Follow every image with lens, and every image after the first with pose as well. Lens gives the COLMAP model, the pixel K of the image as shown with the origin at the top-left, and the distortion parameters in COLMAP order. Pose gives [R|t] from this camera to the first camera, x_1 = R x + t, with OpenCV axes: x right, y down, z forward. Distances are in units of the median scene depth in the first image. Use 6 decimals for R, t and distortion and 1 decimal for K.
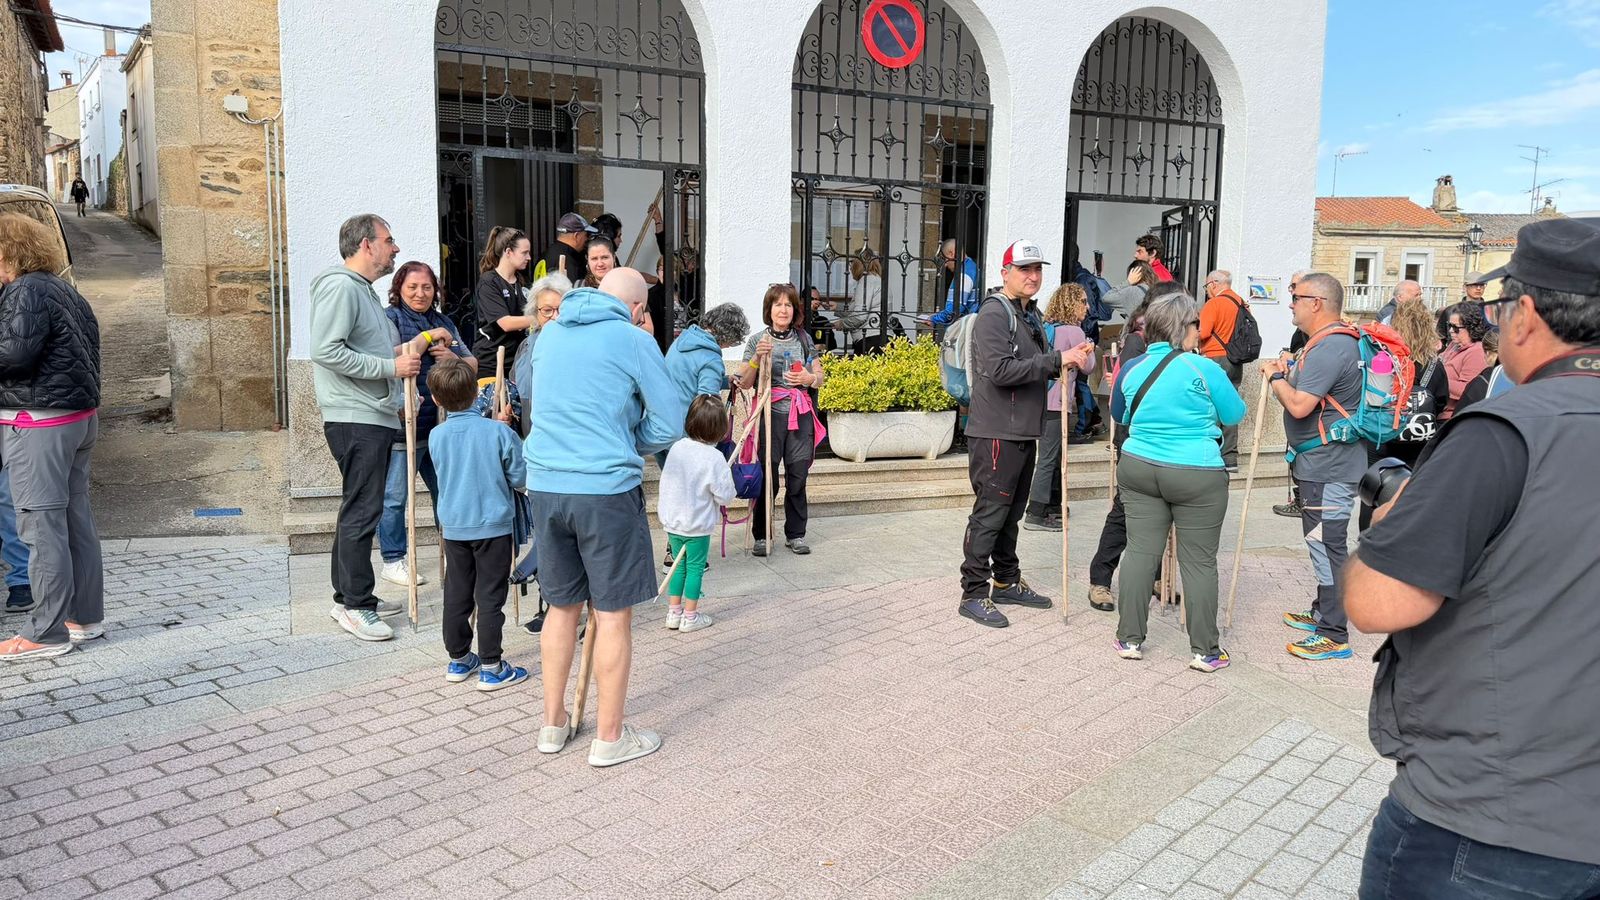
lens RADIAL K [[1121.6, 0, 800.0], [0, 1121.6, 450.0], [0, 0, 1]] dist [0.099524, -0.157453]
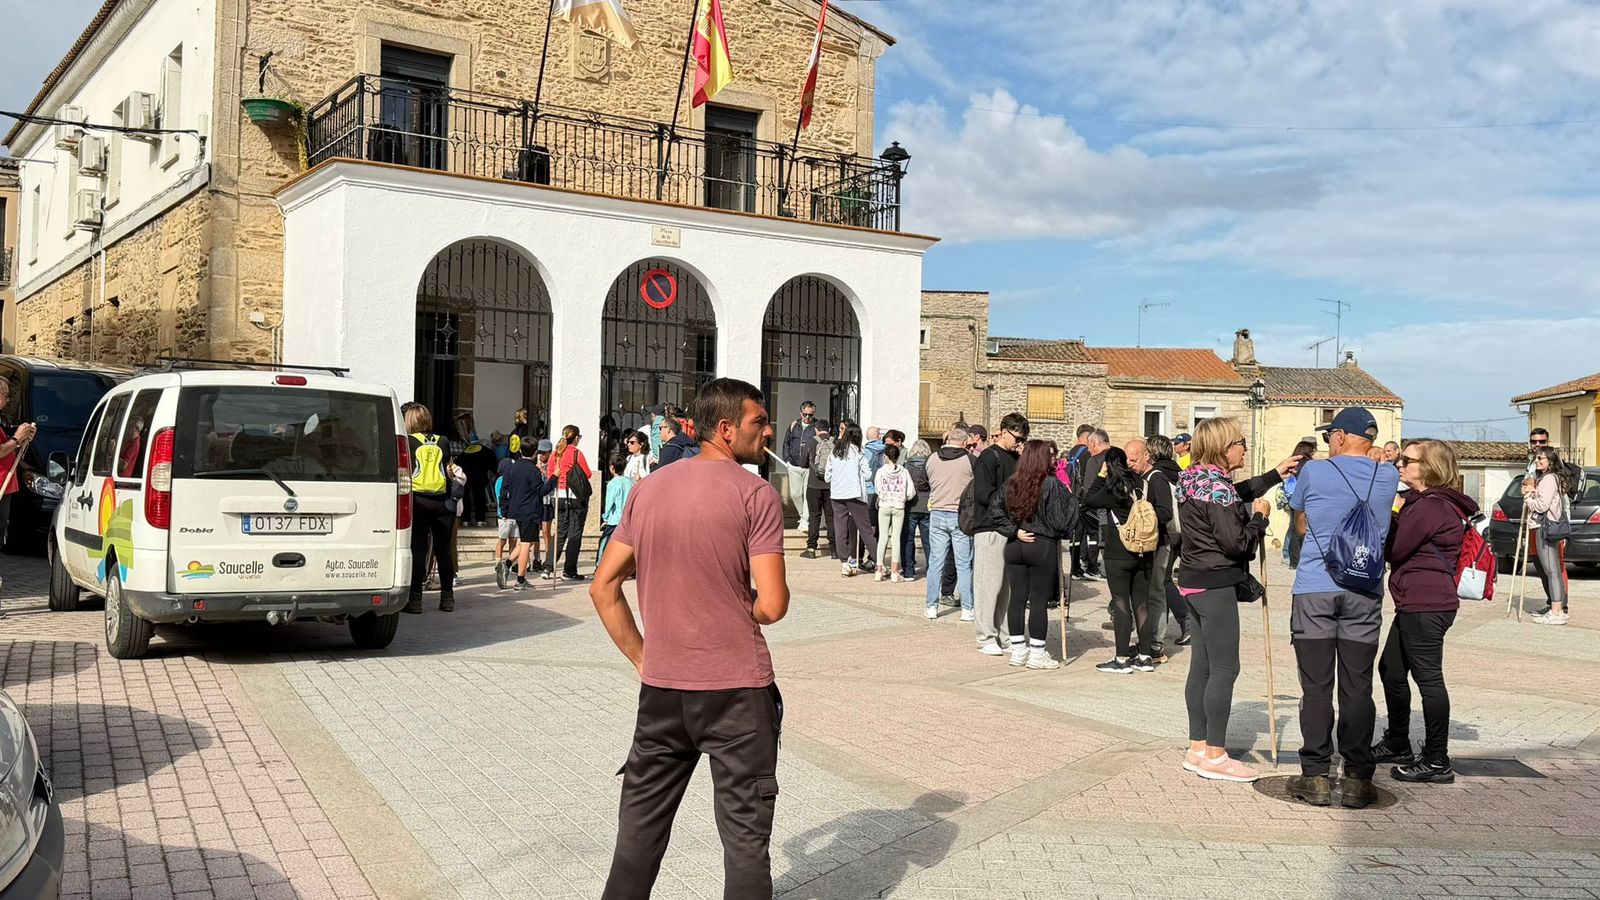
lens RADIAL K [[2652.1, 0, 829.8], [0, 2652.1, 452.6], [0, 0, 1]] dist [0.201141, -0.072798]
pose [[0.994078, 0.009761, 0.108233, -0.091456], [0.005288, 0.990434, -0.137883, 0.425798], [-0.108543, 0.137639, 0.984517, -2.862132]]
